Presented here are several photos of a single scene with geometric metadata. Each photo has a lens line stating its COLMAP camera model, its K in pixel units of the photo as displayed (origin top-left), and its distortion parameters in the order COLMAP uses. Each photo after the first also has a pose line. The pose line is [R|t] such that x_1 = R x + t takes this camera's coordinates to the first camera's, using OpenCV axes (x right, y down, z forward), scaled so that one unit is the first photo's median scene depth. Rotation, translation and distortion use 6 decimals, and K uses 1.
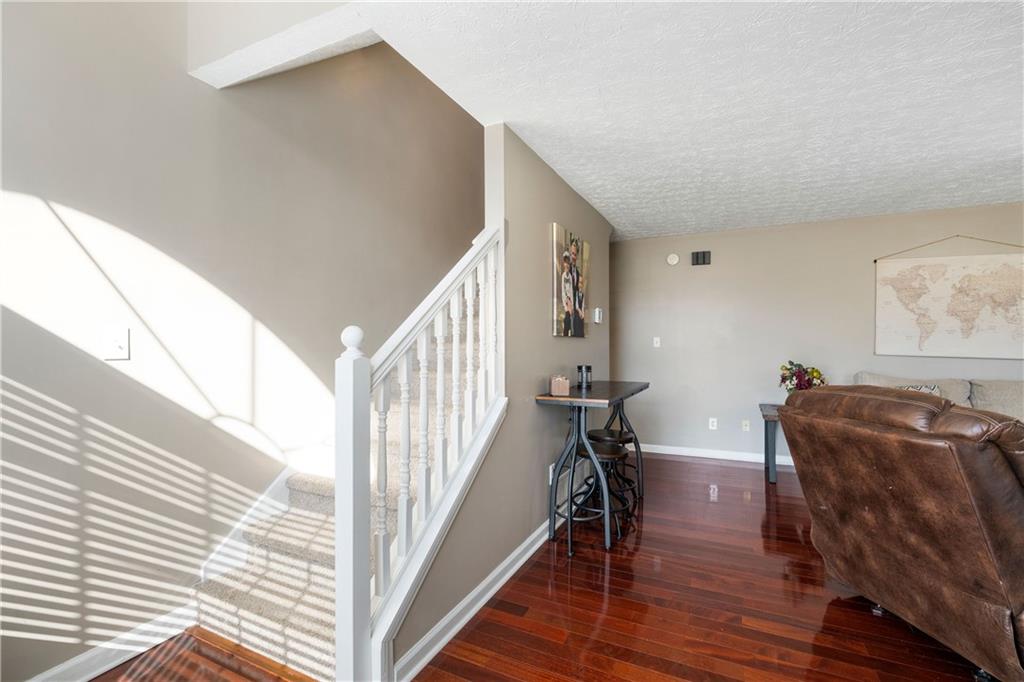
lens RADIAL K [[463.2, 0, 510.7], [0, 463.2, 339.4], [0, 0, 1]] dist [-0.003349, 0.000957]
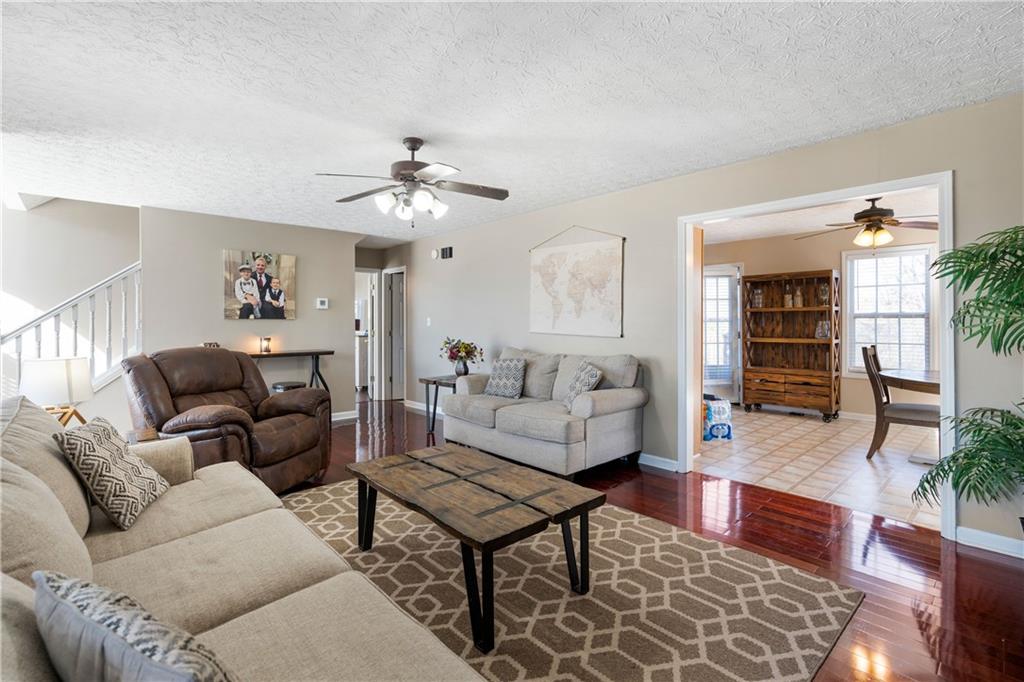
lens RADIAL K [[470.9, 0, 503.6], [0, 470.9, 322.0], [0, 0, 1]] dist [0.000252, 0.000231]
pose [[0.926710, -0.002828, -0.375767, 1.252871], [0.007639, 0.999907, 0.011314, -0.006899], [0.375700, -0.013355, 0.926645, -0.123225]]
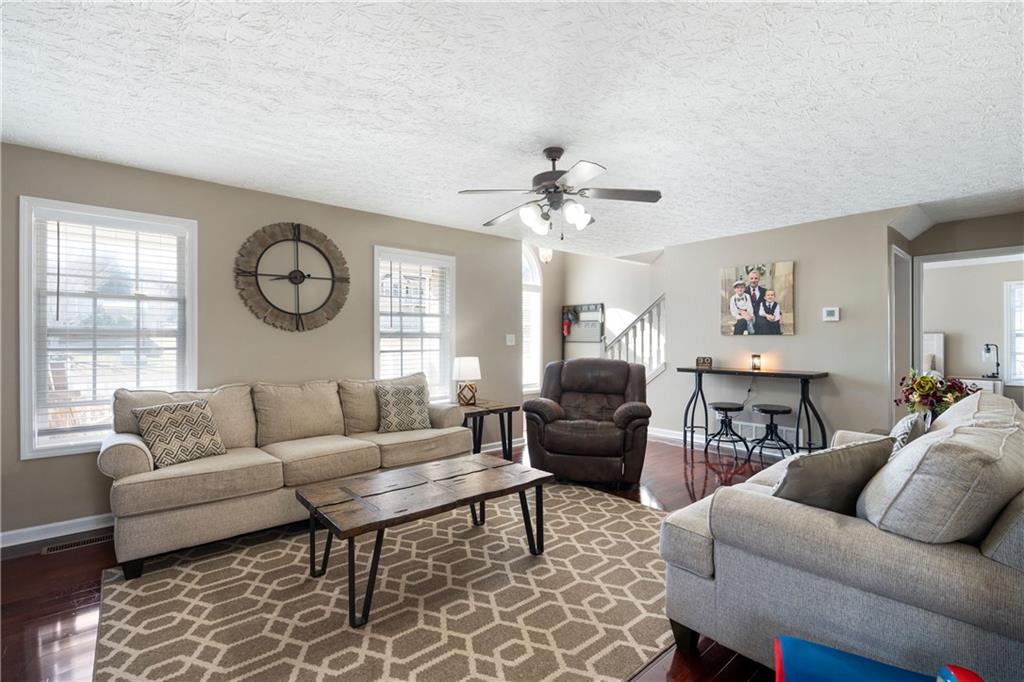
lens RADIAL K [[463.2, 0, 510.7], [0, 463.2, 339.4], [0, 0, 1]] dist [-0.003349, 0.000957]
pose [[-0.396268, 0.000120, -0.918135, 1.520119], [0.013070, 0.999899, -0.005510, 0.005109], [0.918042, -0.014184, -0.396230, 0.744189]]
